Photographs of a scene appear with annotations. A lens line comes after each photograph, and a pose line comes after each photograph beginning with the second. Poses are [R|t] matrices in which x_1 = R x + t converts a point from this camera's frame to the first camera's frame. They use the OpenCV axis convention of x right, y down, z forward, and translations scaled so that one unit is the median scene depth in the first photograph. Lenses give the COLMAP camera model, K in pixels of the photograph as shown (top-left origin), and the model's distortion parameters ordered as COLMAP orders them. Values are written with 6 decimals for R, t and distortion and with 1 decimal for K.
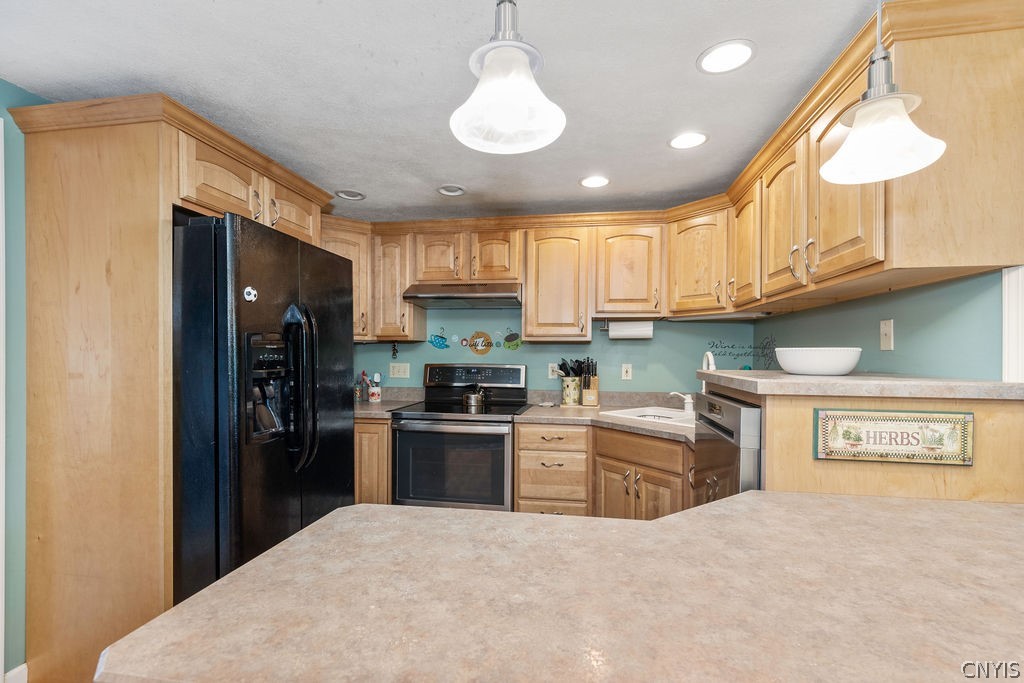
lens RADIAL K [[459.0, 0, 506.9], [0, 459.0, 353.6], [0, 0, 1]] dist [0.006286, -0.000261]
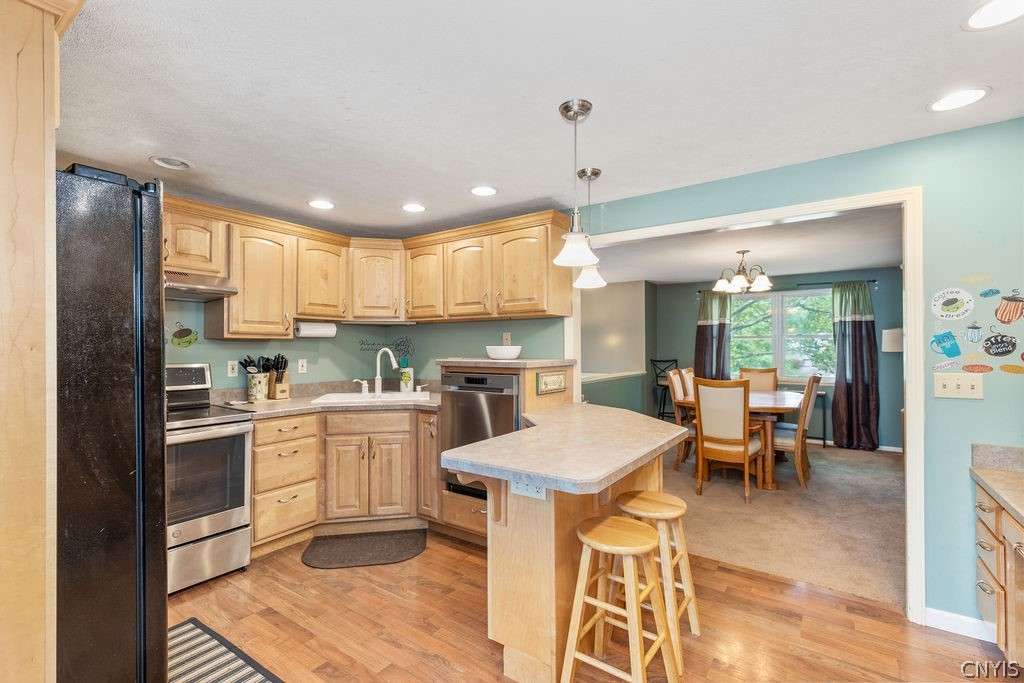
lens RADIAL K [[459.0, 0, 509.0], [0, 459.0, 343.2], [0, 0, 1]] dist [0.006286, -0.000261]
pose [[0.433597, 0.002175, 0.901104, -0.579405], [0.007362, 0.999955, -0.005956, -0.006809], [-0.901077, 0.009216, 0.433561, 0.051997]]
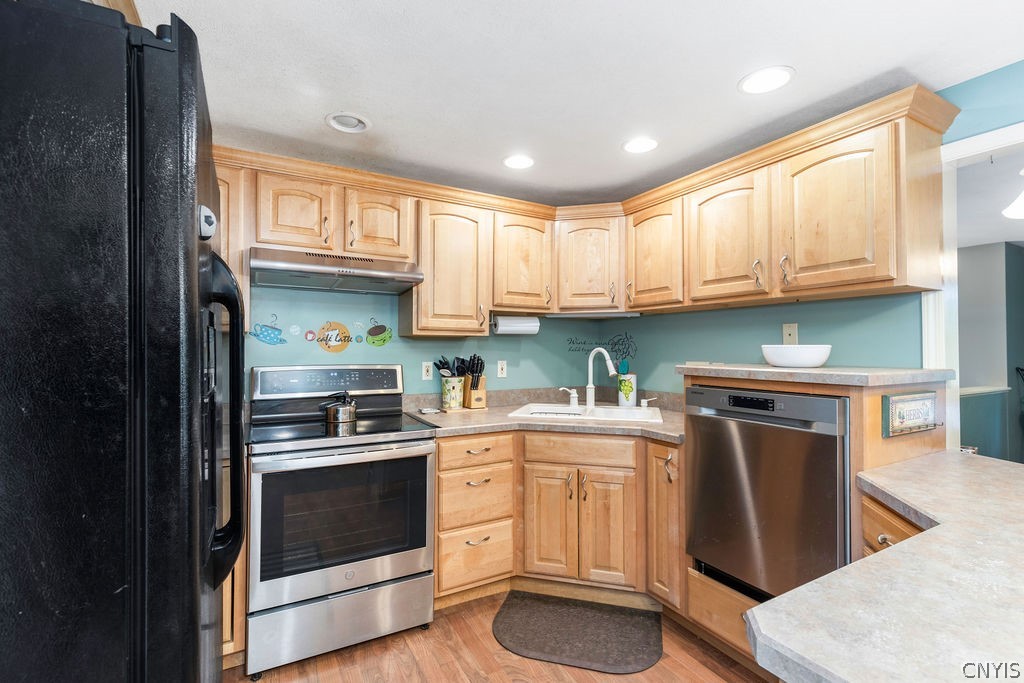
lens RADIAL K [[459.0, 0, 511.7], [0, 459.0, 342.3], [0, 0, 1]] dist [0.006286, -0.000261]
pose [[0.779373, 0.003845, 0.626548, -0.341370], [0.004691, 0.999917, -0.011971, -0.004744], [-0.626542, 0.012269, 0.779291, 0.265783]]
